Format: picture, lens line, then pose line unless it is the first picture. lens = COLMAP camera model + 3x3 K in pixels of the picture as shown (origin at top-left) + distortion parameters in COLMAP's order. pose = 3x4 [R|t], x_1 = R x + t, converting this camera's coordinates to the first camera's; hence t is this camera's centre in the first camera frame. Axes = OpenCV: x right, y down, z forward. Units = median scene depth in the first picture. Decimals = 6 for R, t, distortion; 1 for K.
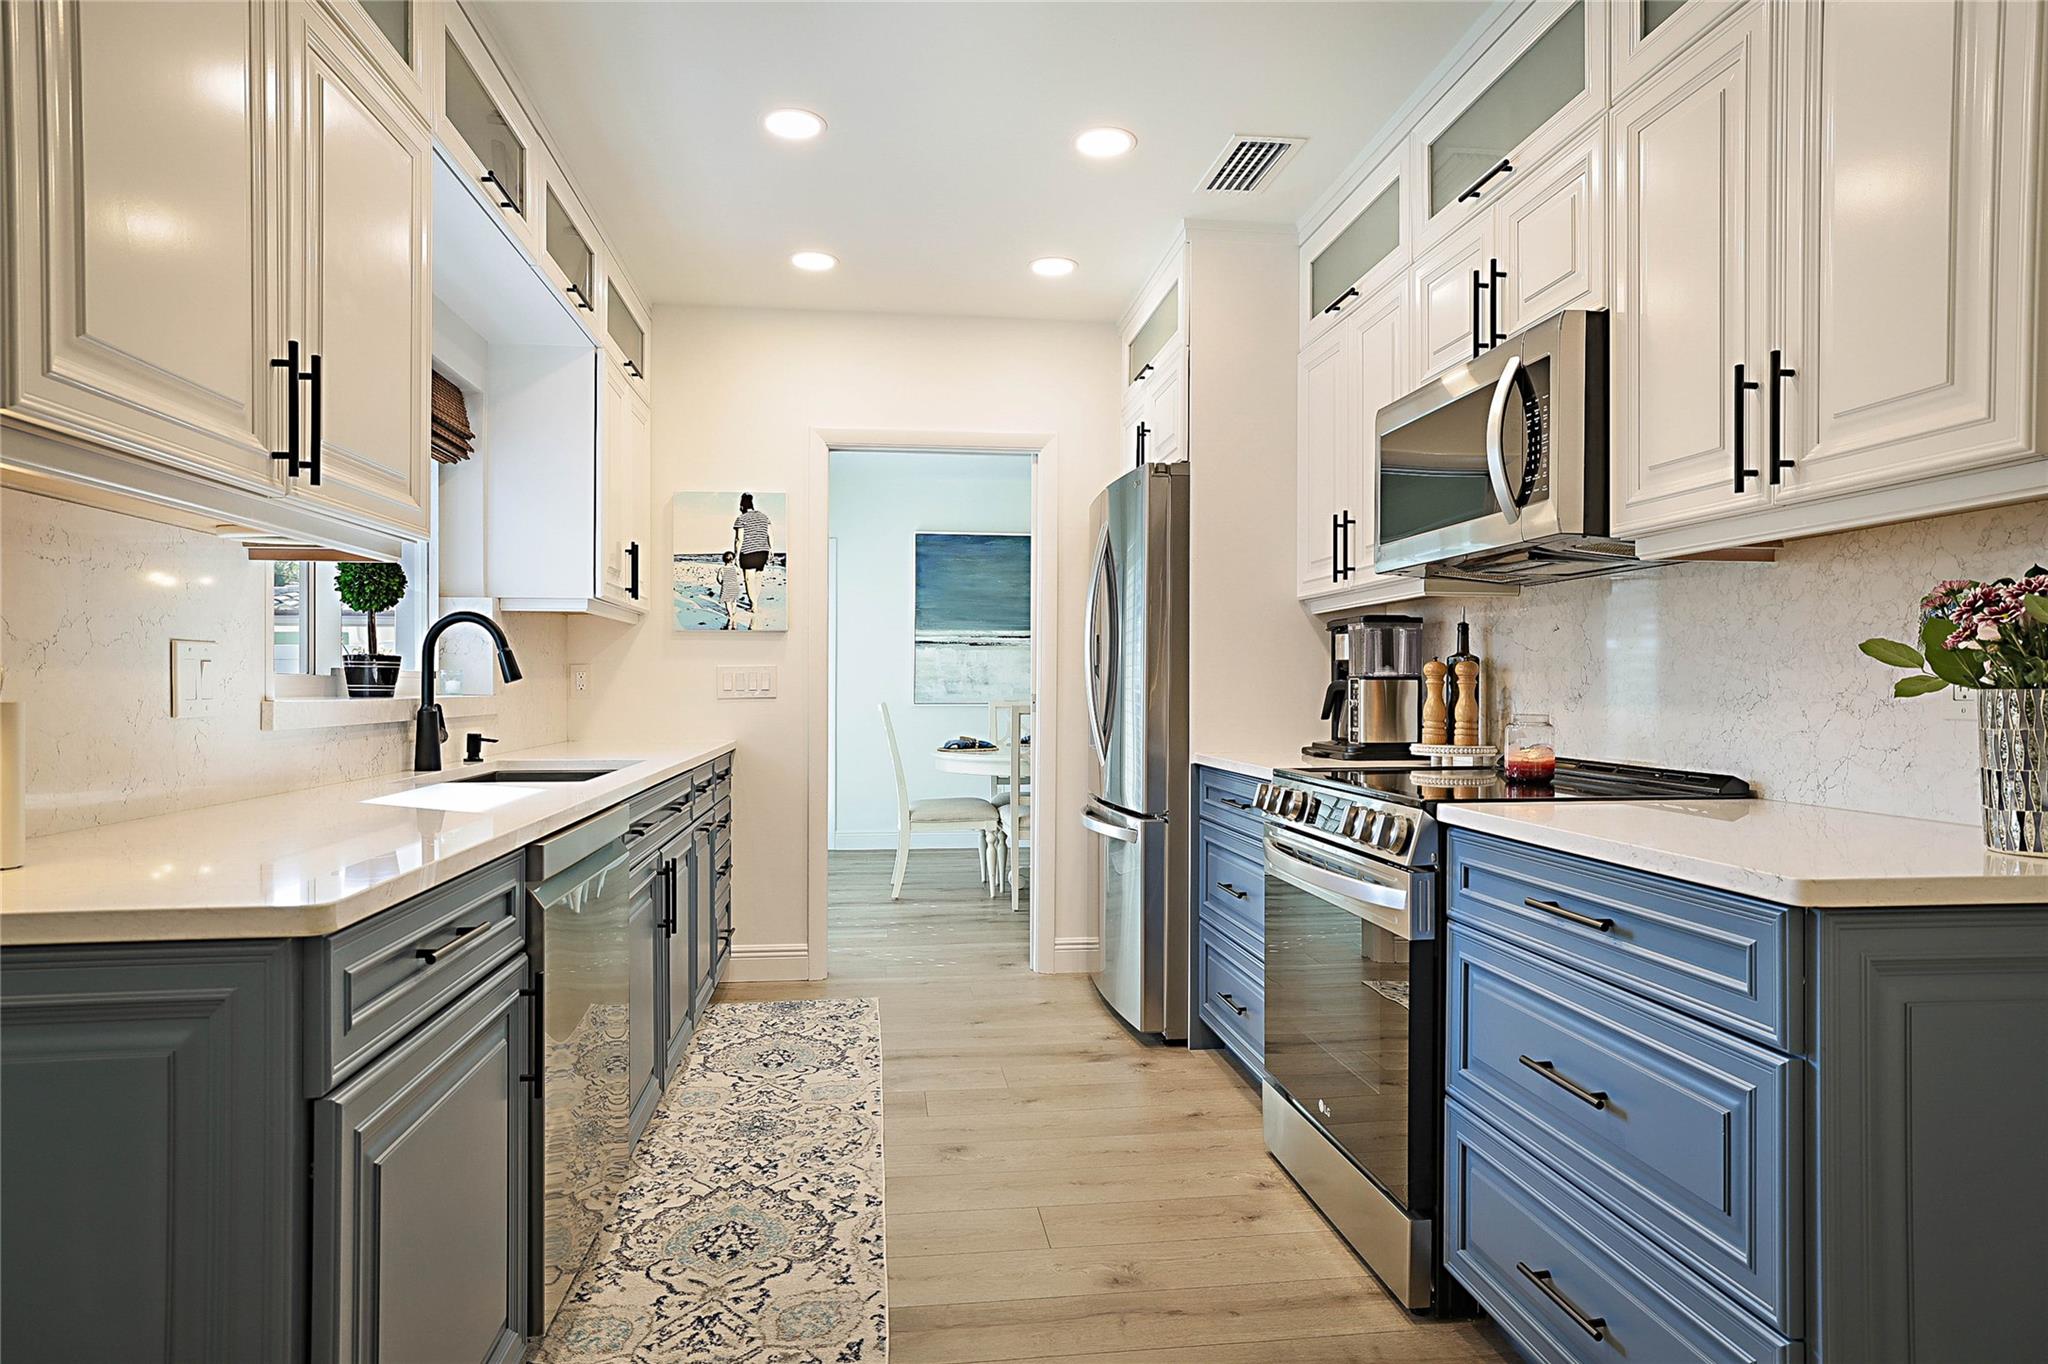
lens RADIAL K [[1161.9, 0, 1025.5], [0, 1161.9, 685.3], [0, 0, 1]] dist [-0.018442, 0.022634]
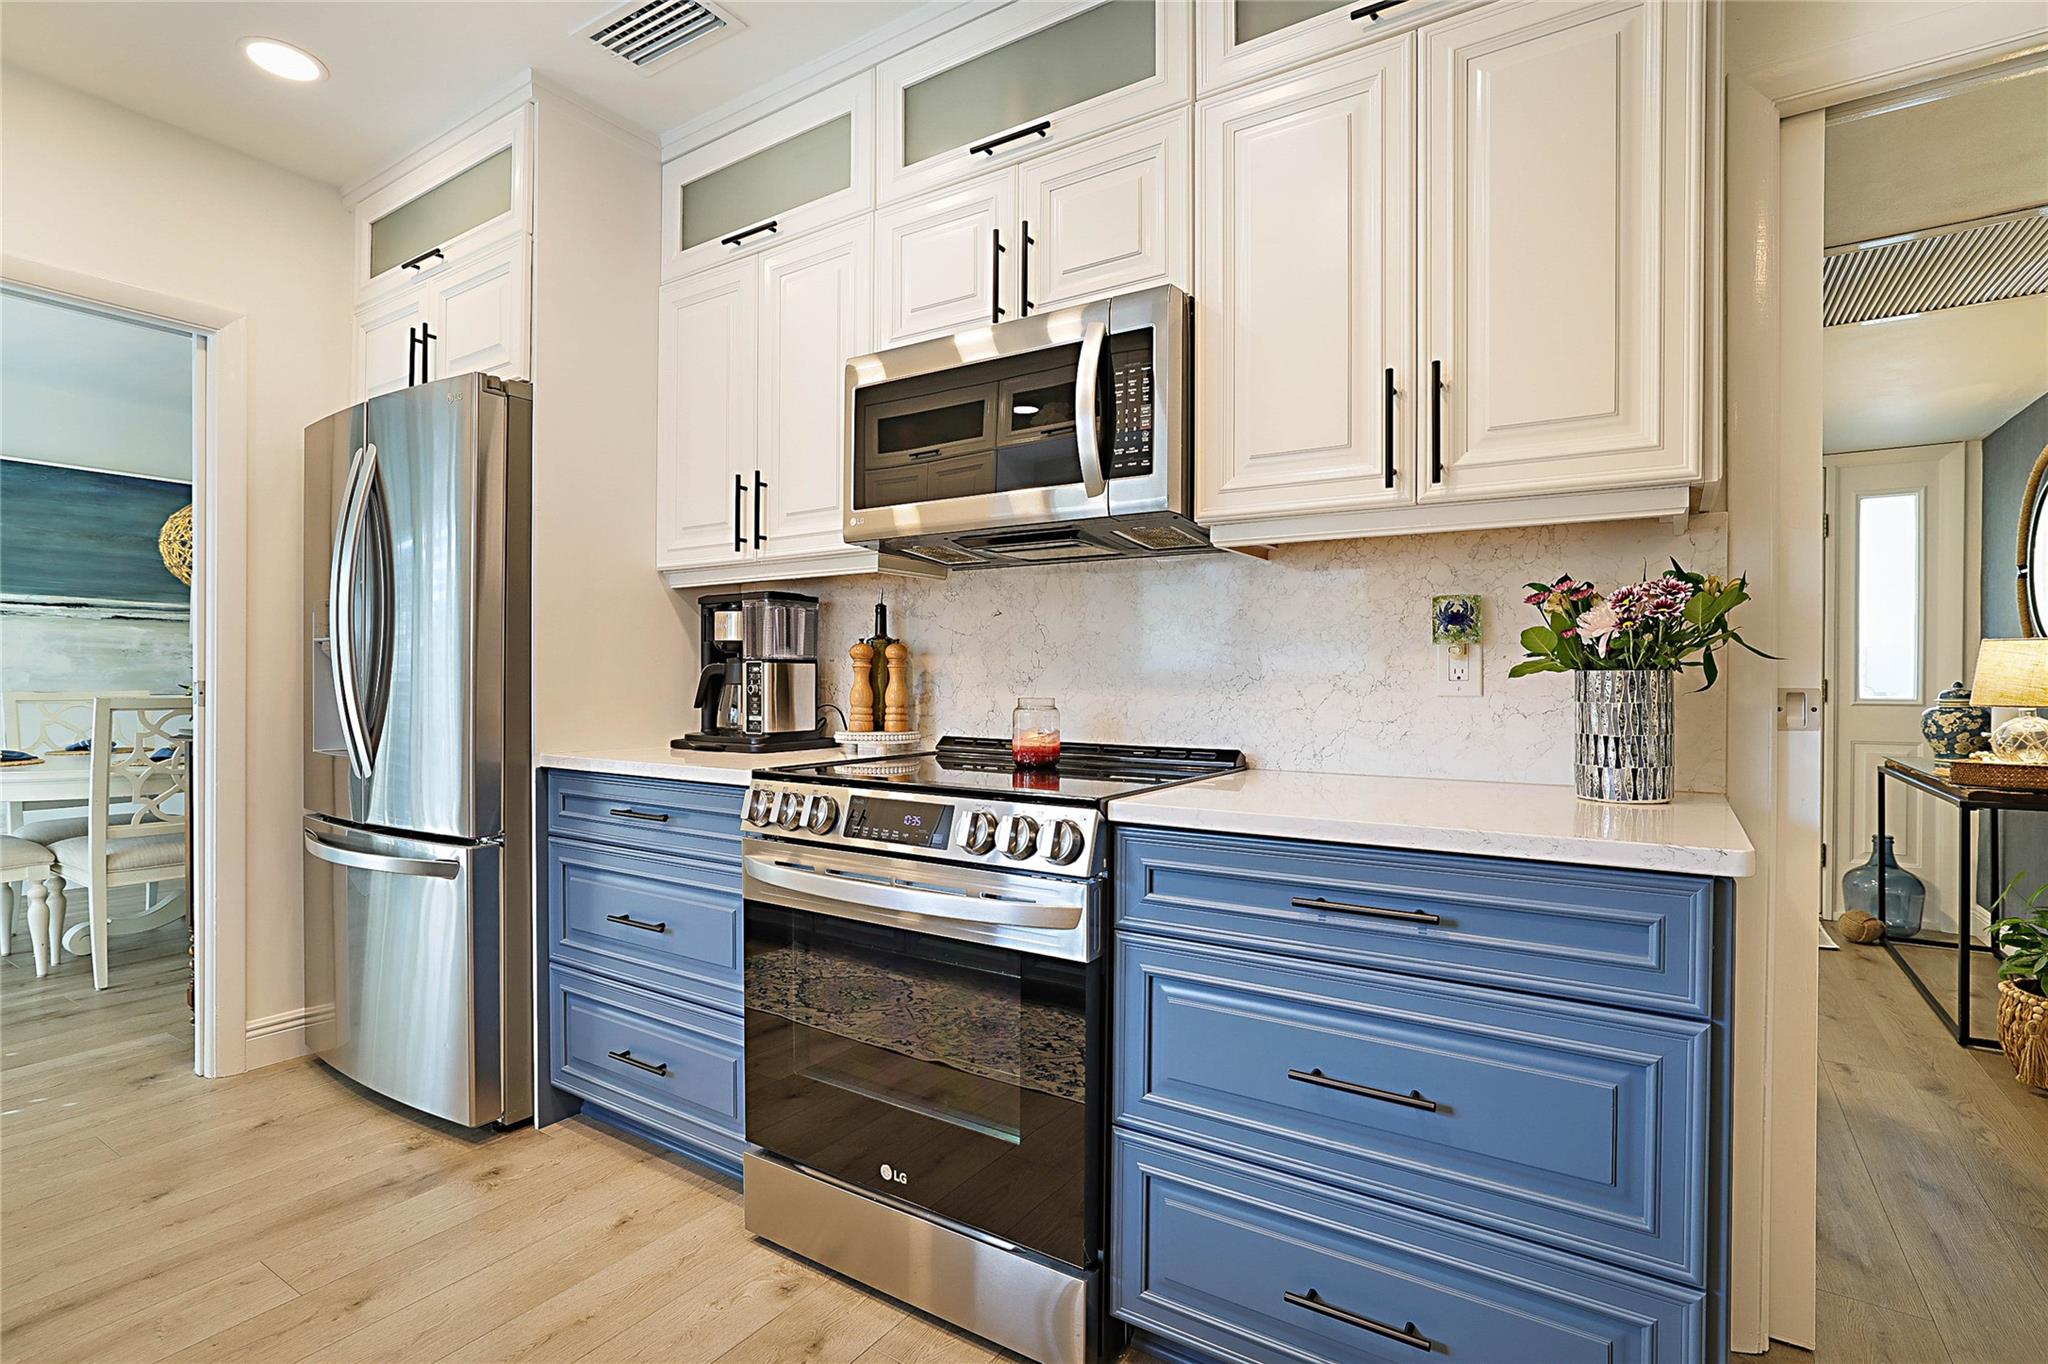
lens RADIAL K [[977.9, 0, 1023.9], [0, 977.9, 686.9], [0, 0, 1]] dist [-0.023198, 0.011566]
pose [[0.653862, -0.006817, 0.756583, -0.159127], [-0.002516, 0.999934, 0.011184, 0.005085], [-0.756610, -0.009216, 0.653802, 0.363631]]
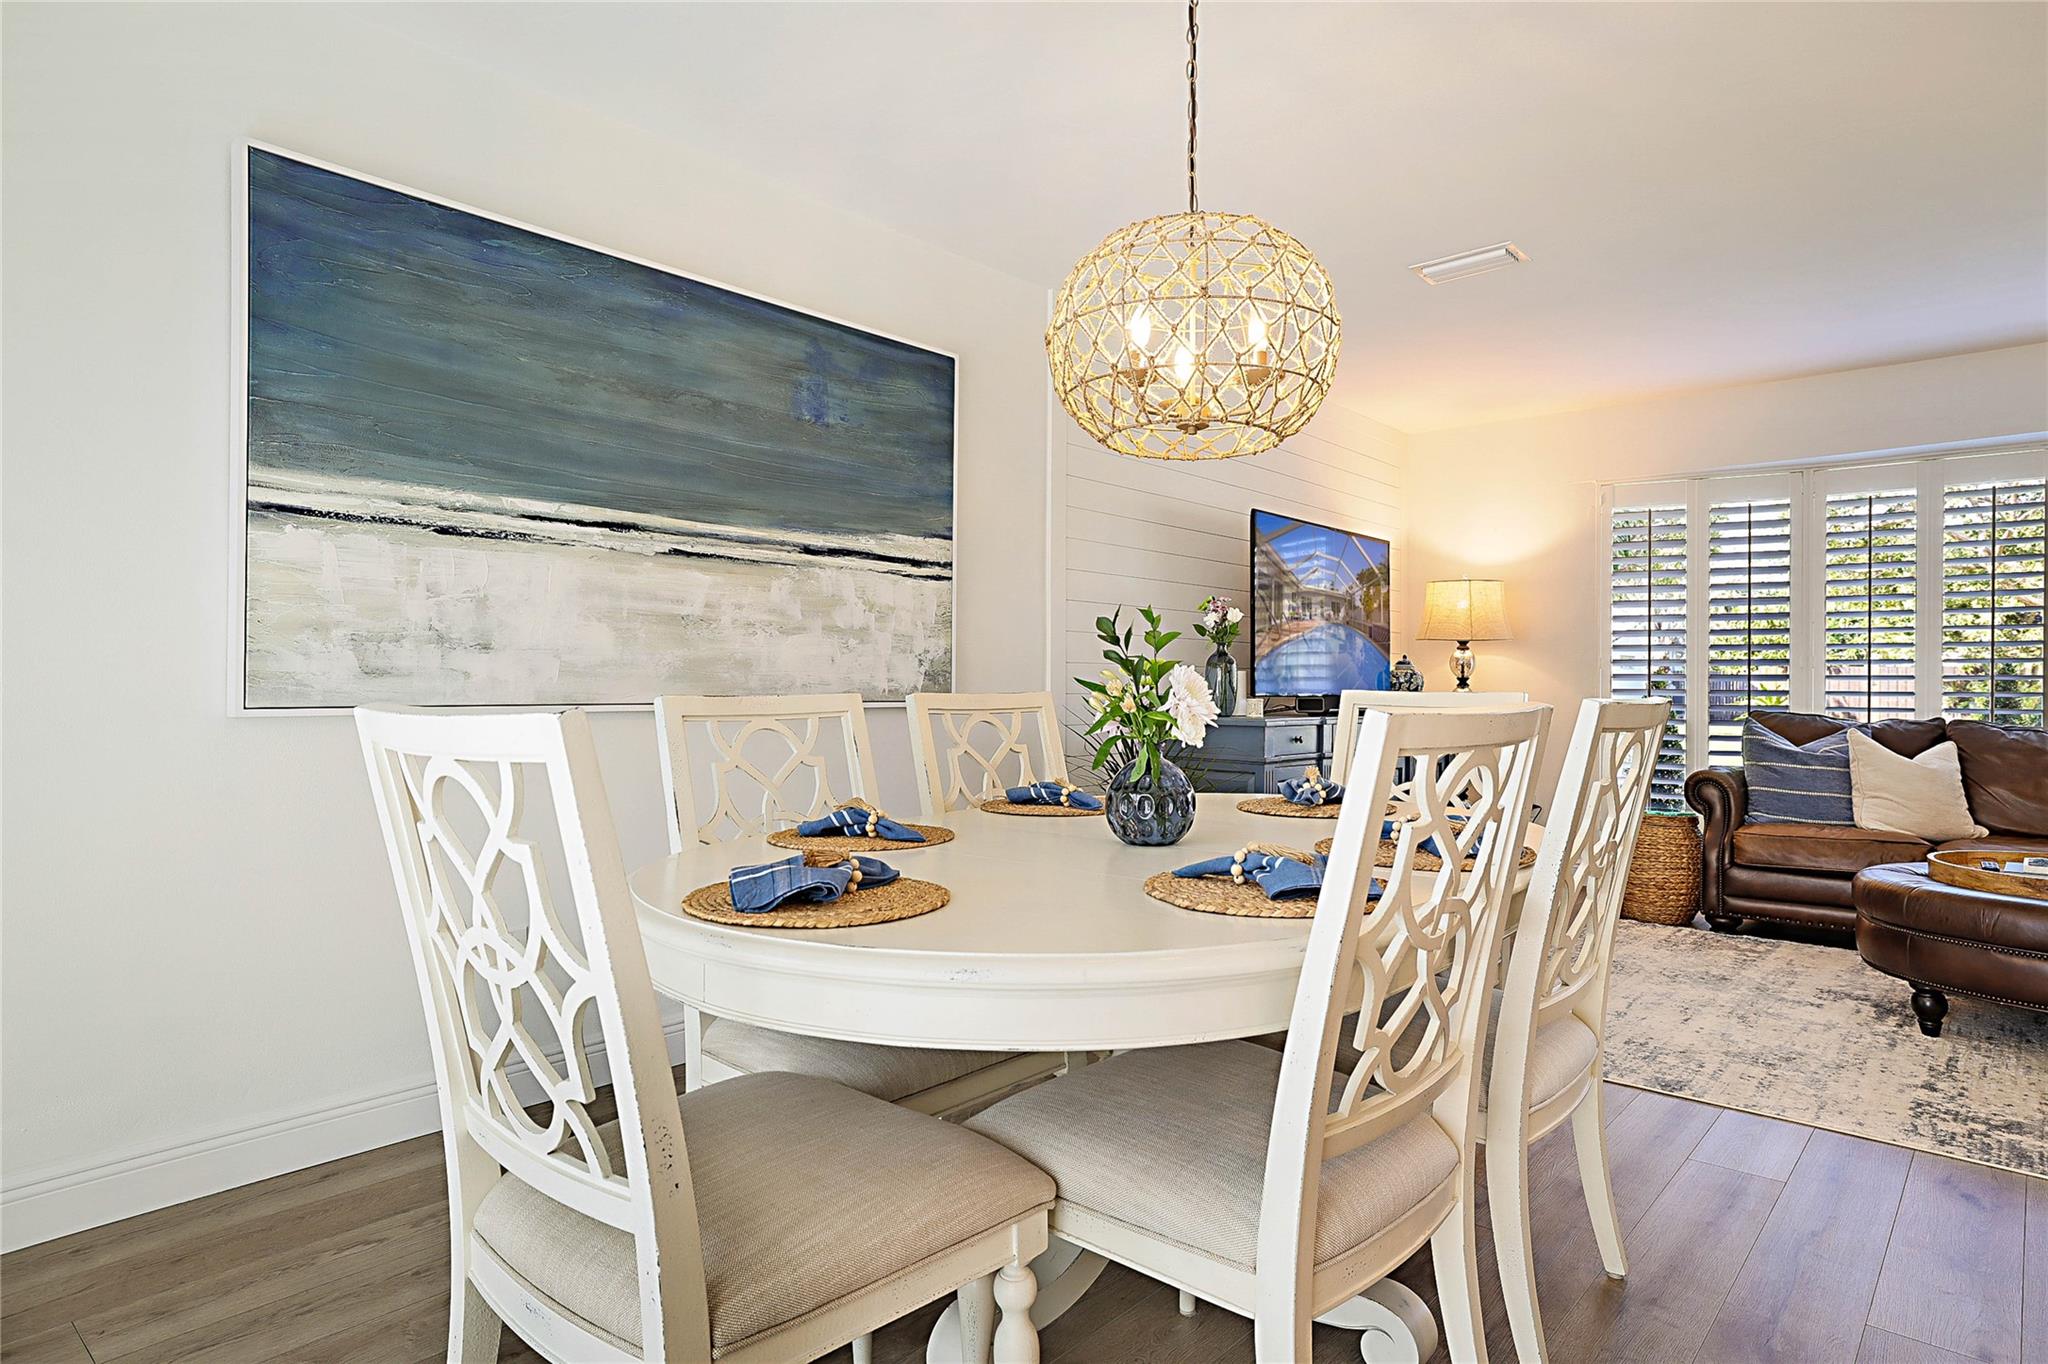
lens RADIAL K [[1161.9, 0, 1026.7], [0, 1161.9, 687.6], [0, 0, 1]] dist [-0.018442, 0.022634]
pose [[0.750372, -0.002779, 0.661010, -0.363461], [-0.003239, 0.999964, 0.007881, 0.018658], [-0.661008, -0.008055, 0.750336, 1.630529]]
